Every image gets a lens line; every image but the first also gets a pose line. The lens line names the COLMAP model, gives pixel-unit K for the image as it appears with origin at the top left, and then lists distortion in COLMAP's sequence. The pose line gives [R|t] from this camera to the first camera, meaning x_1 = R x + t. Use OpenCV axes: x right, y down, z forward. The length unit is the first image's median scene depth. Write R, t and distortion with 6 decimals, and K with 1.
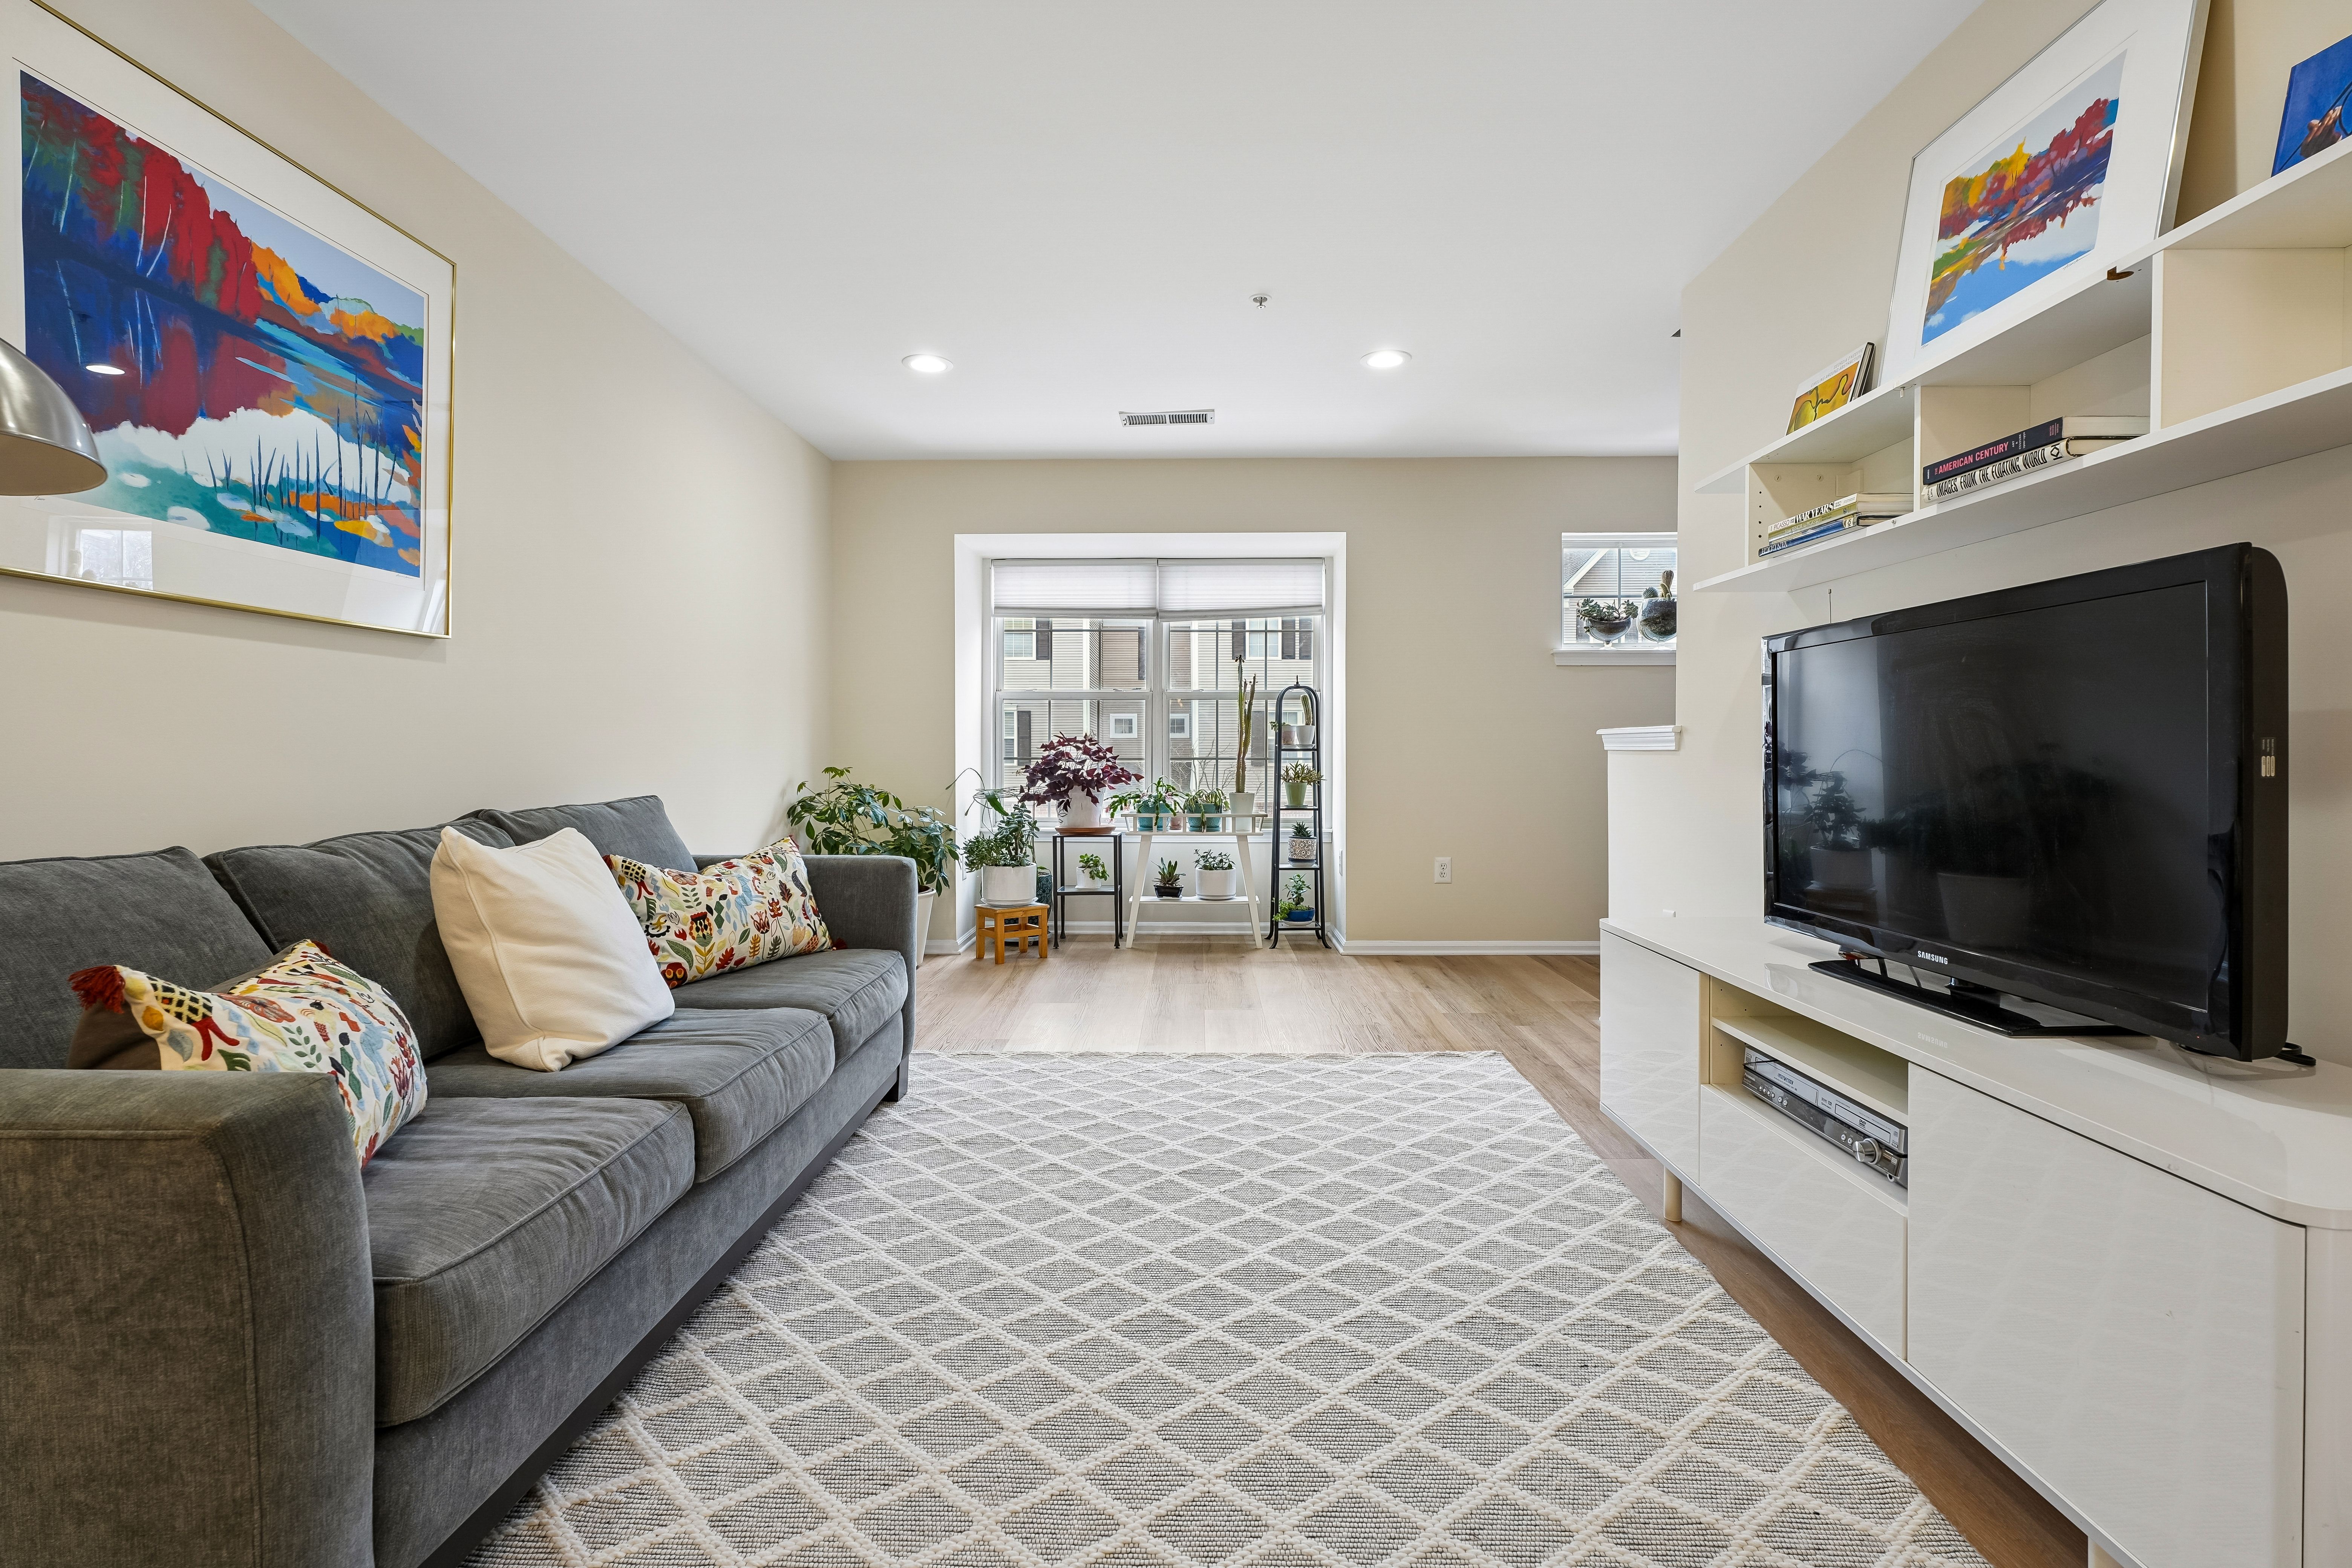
lens RADIAL K [[1054.3, 0, 1180.0], [0, 1054.3, 770.6], [0, 0, 1]] dist [-0.005513, 0.002280]
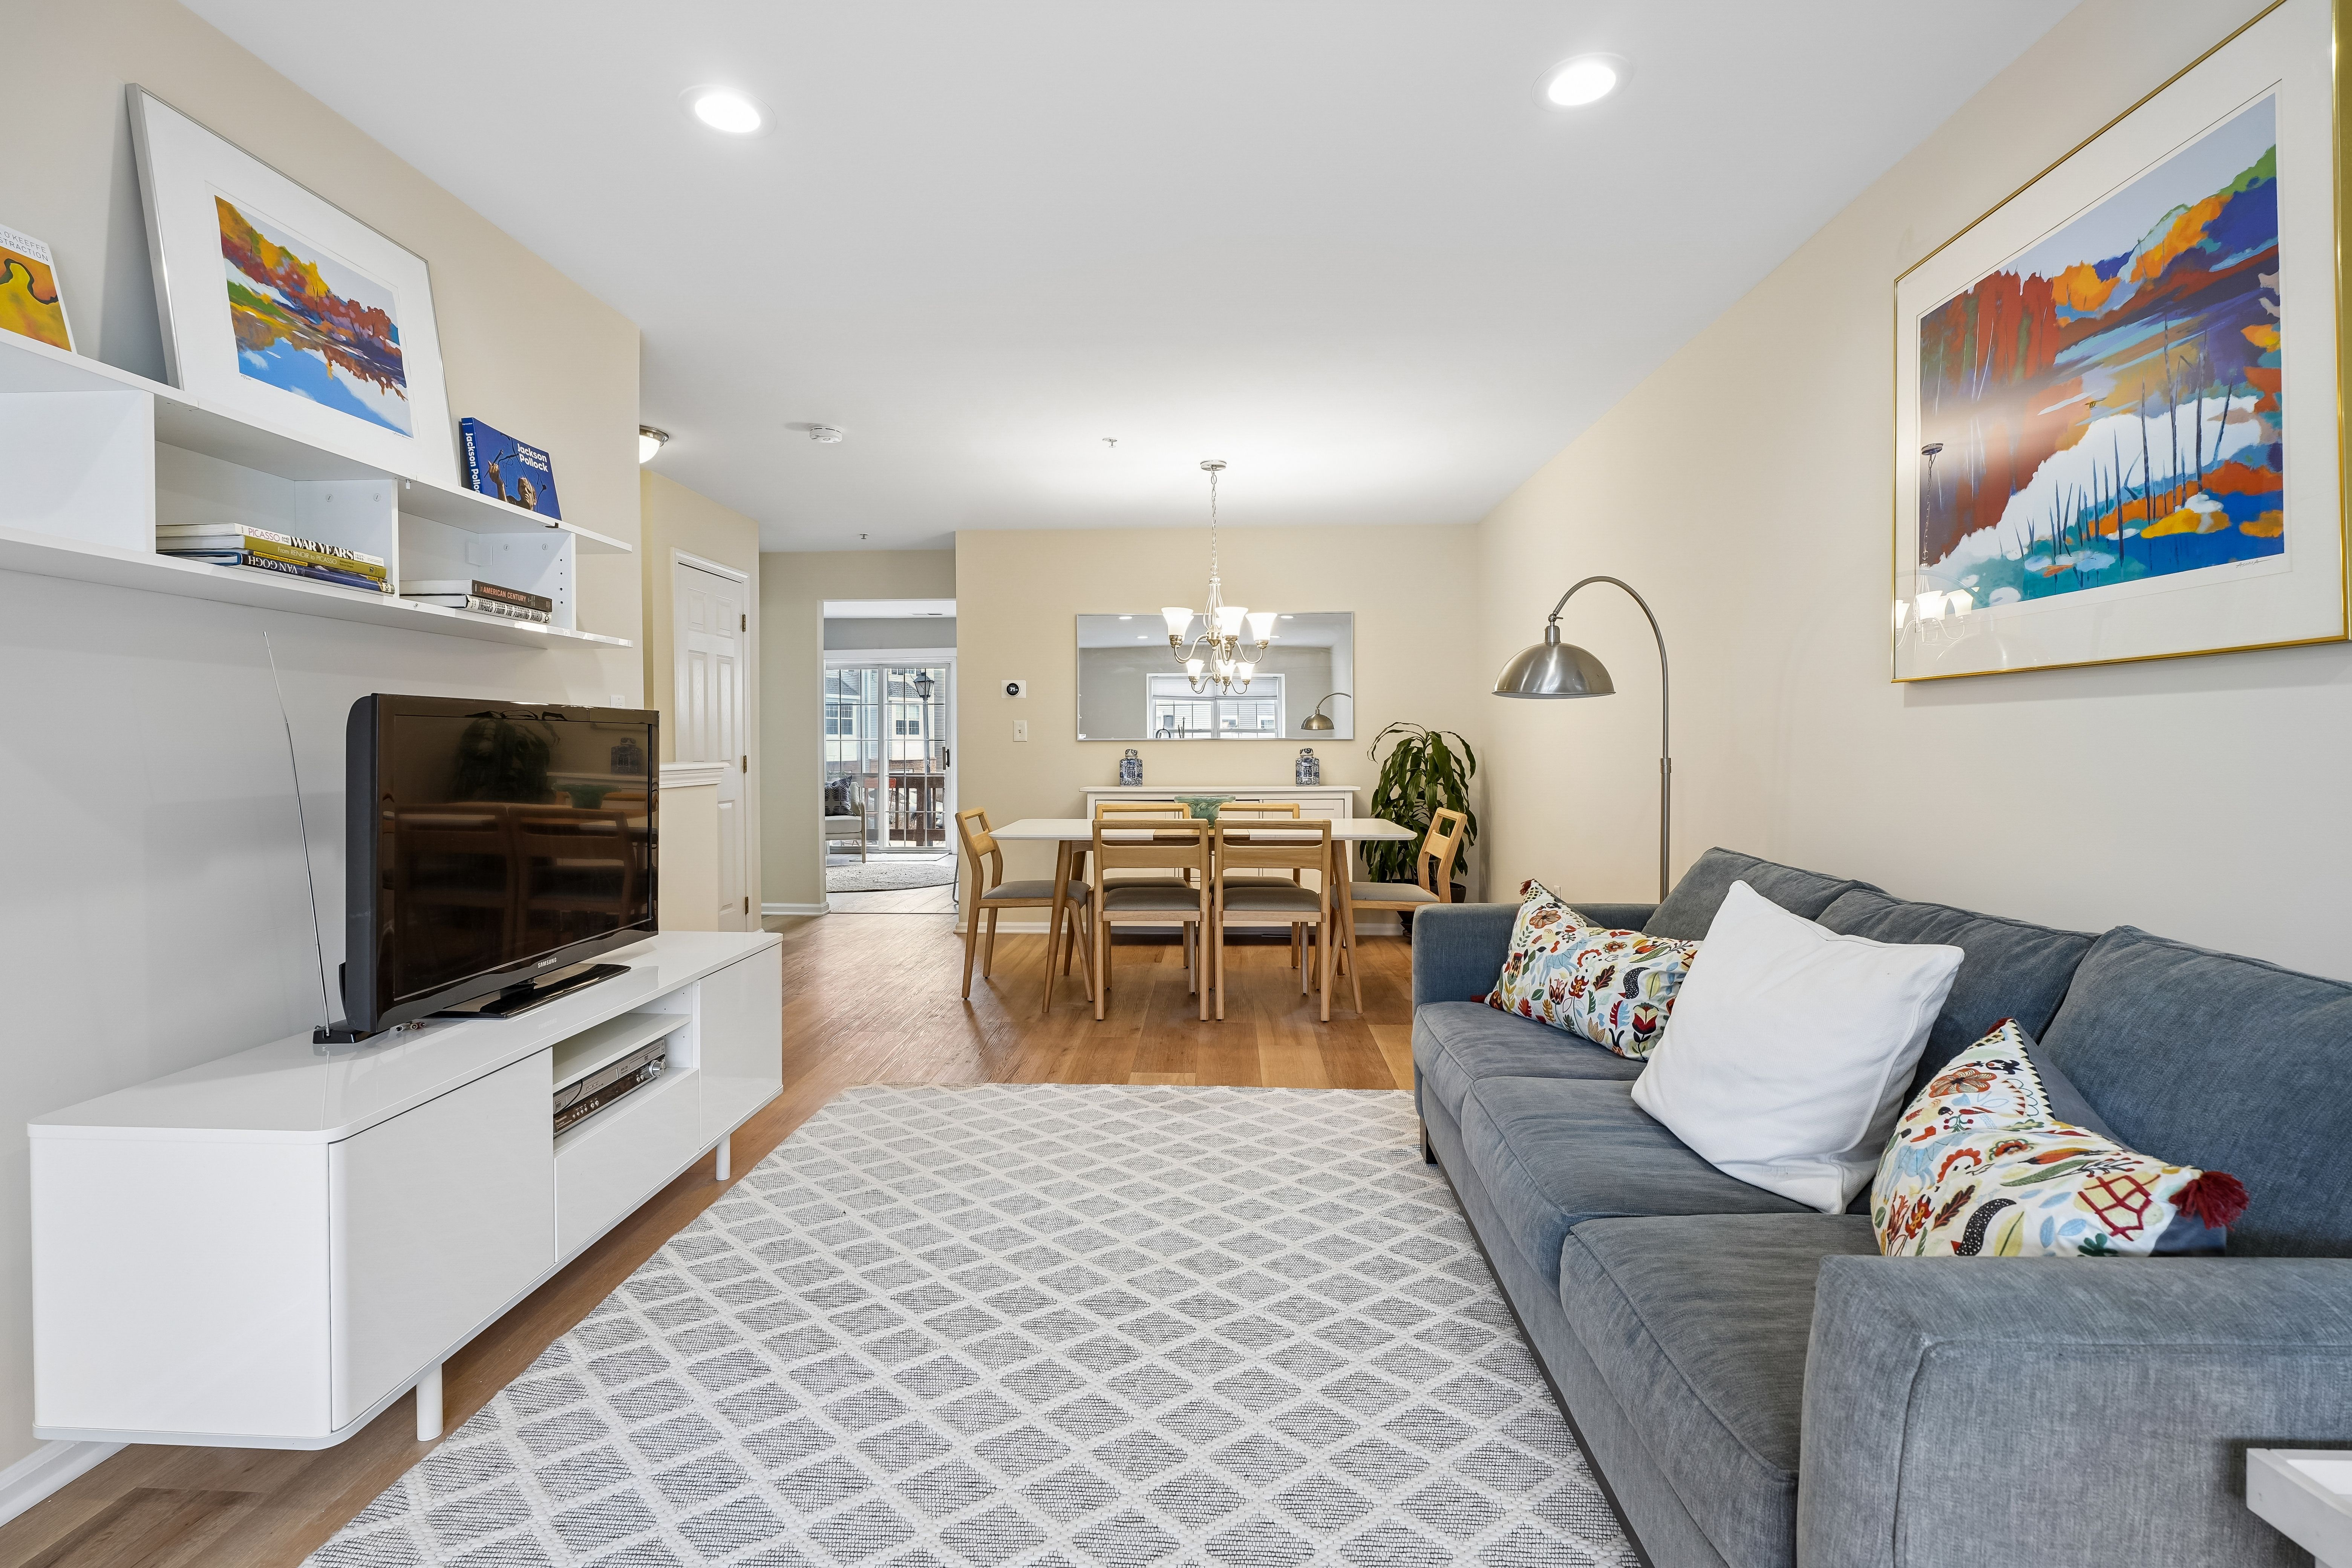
lens RADIAL K [[1054.3, 0, 1169.0], [0, 1054.3, 761.9], [0, 0, 1]] dist [-0.005513, 0.002280]
pose [[-0.999415, 0.004643, 0.033875, -0.099486], [0.005794, 0.999406, 0.033972, -0.088978], [-0.033697, 0.034148, -0.998849, 1.672266]]
